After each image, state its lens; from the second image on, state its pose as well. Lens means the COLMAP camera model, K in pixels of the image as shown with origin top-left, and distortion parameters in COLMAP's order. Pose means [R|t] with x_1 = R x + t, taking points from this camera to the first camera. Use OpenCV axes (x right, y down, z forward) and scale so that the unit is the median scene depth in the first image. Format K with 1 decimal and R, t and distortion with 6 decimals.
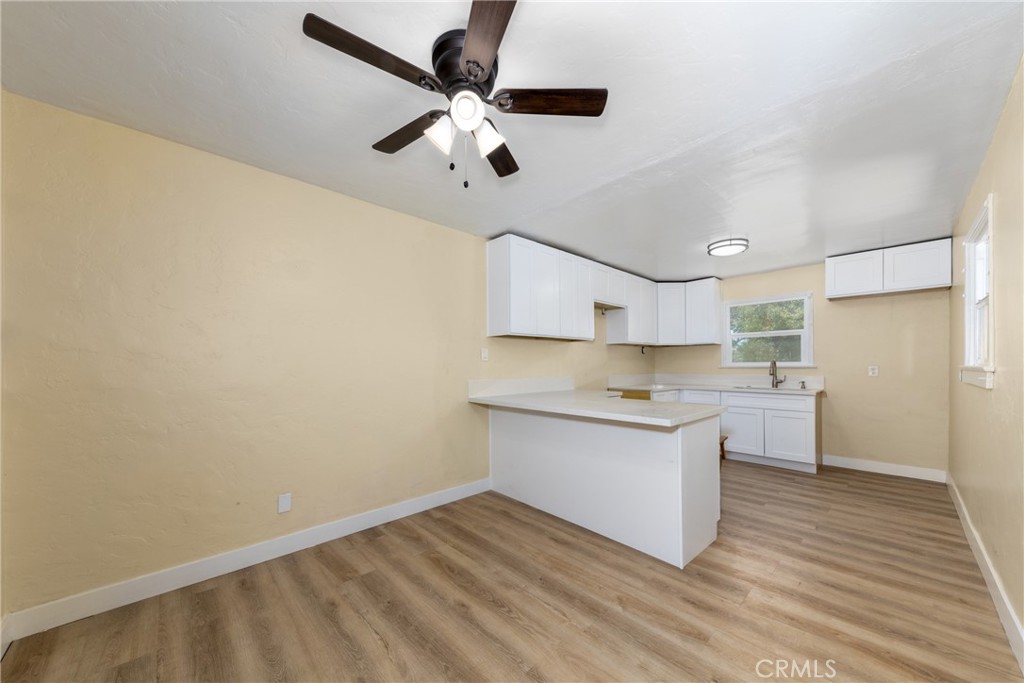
lens RADIAL K [[364.2, 0, 508.4], [0, 364.2, 363.8], [0, 0, 1]] dist [0.009864, -0.005662]
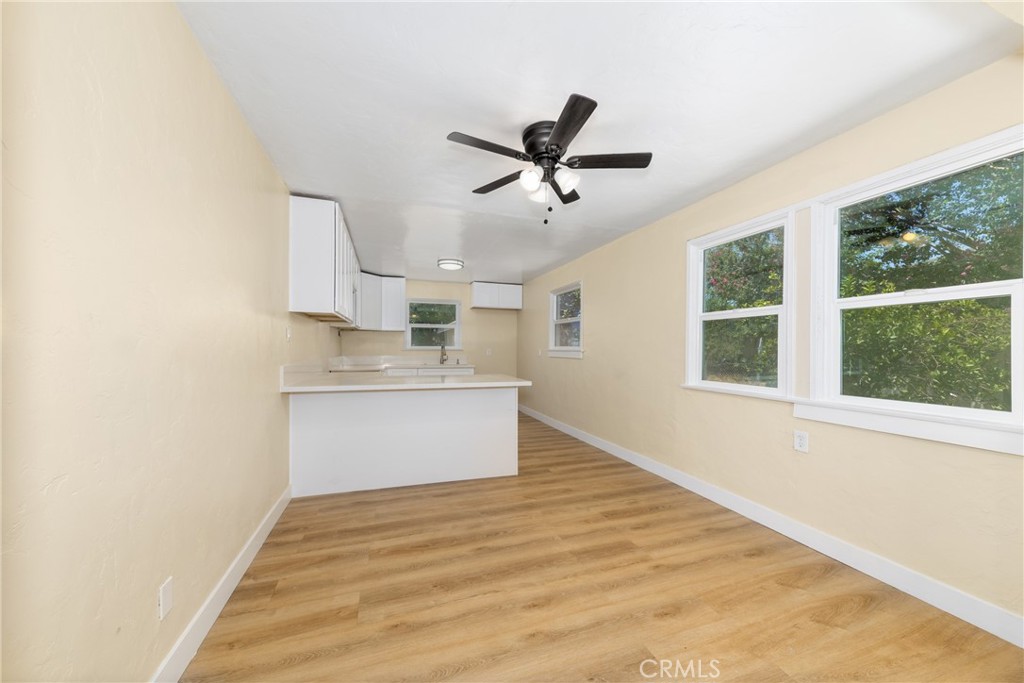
lens RADIAL K [[367.4, 0, 512.0], [0, 367.4, 341.5], [0, 0, 1]] dist [0.000403, -0.000382]
pose [[0.415286, 0.024130, 0.909371, -0.593504], [-0.010798, 0.999708, -0.021596, 0.007064], [-0.909627, -0.000850, 0.415426, 0.206767]]
